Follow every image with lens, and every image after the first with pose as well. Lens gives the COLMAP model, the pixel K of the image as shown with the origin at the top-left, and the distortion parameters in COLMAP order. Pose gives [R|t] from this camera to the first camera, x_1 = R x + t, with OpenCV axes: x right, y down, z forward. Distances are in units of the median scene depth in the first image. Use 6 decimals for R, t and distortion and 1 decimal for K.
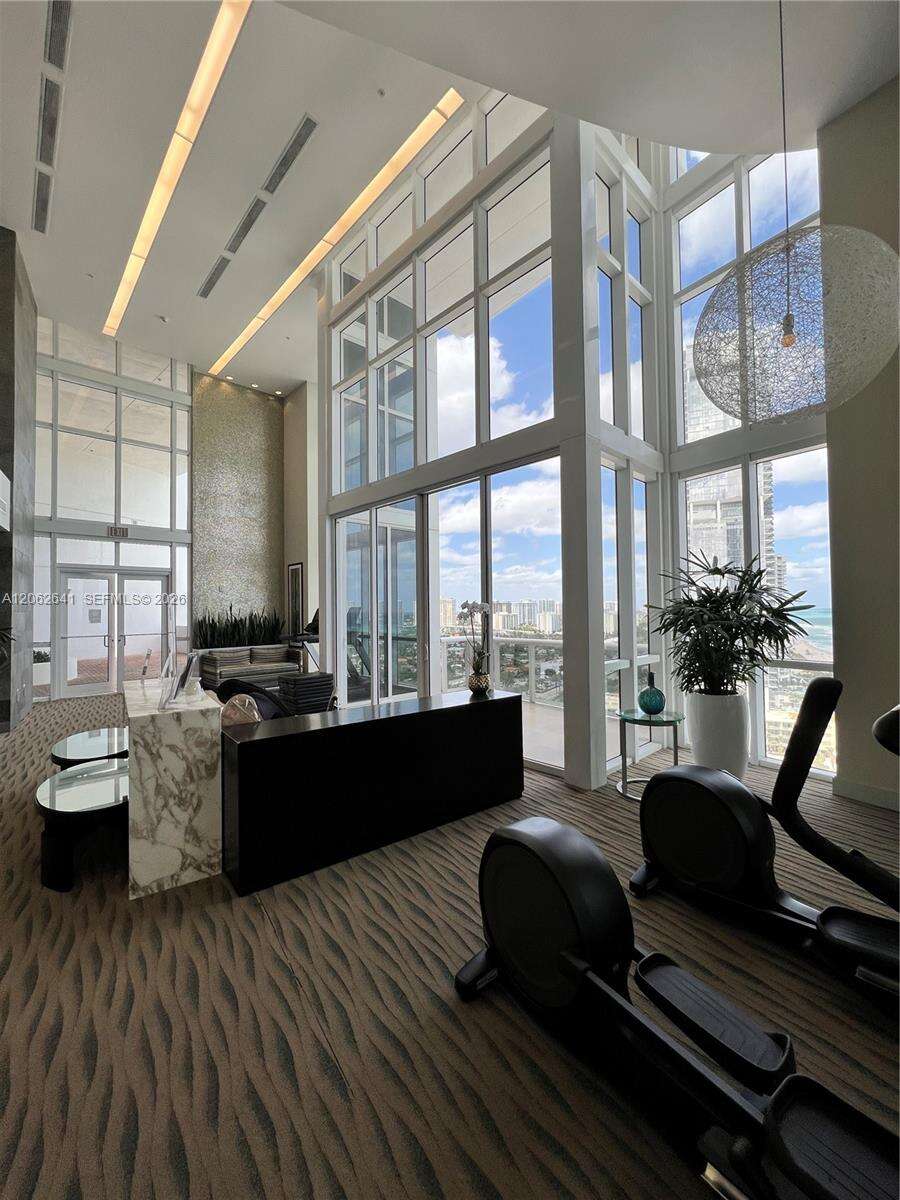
lens RADIAL K [[490.8, 0, 450.0], [0, 490.8, 600.0], [0, 0, 1]] dist [-0.007186, -0.000208]
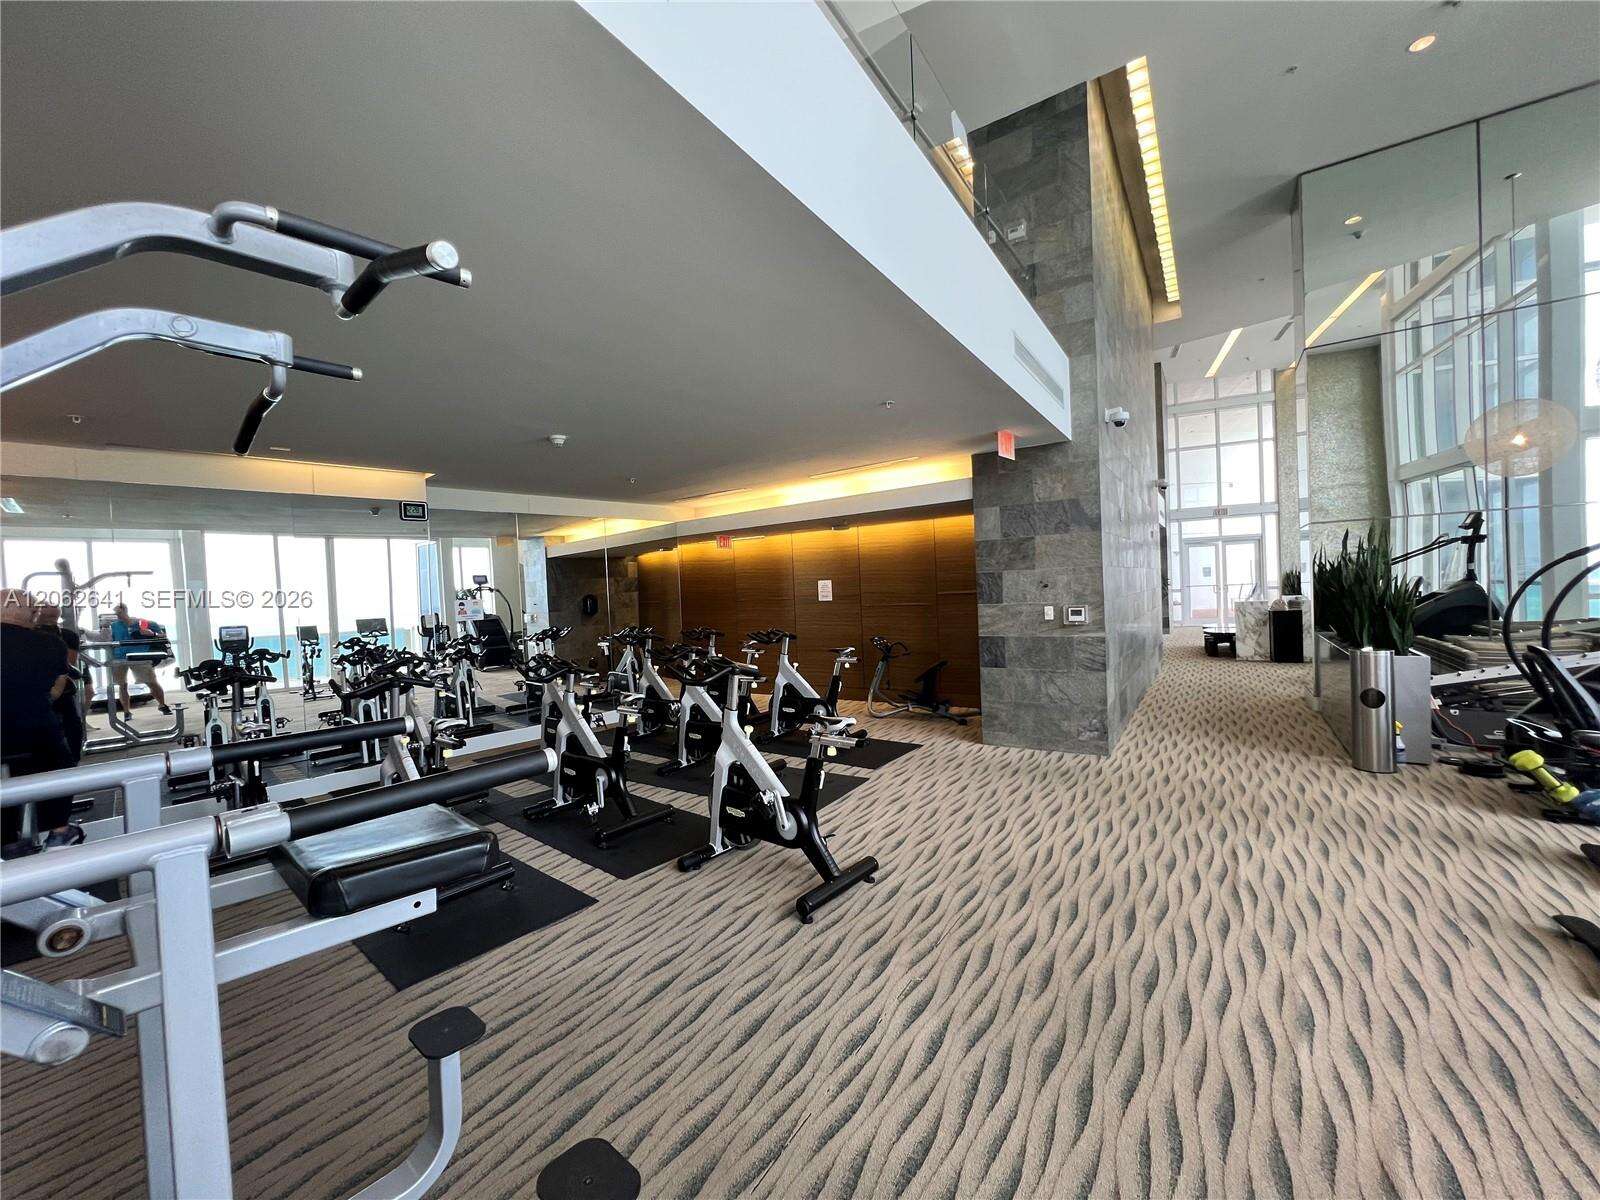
lens RADIAL K [[654.4, 0, 800.0], [0, 654.4, 600.0], [0, 0, 1]] dist [-0.007186, -0.000208]
pose [[0.402714, 0.012236, -0.915244, 0.545034], [0.050930, 0.998062, 0.035753, -0.014426], [0.913908, -0.061012, 0.401311, -0.858743]]
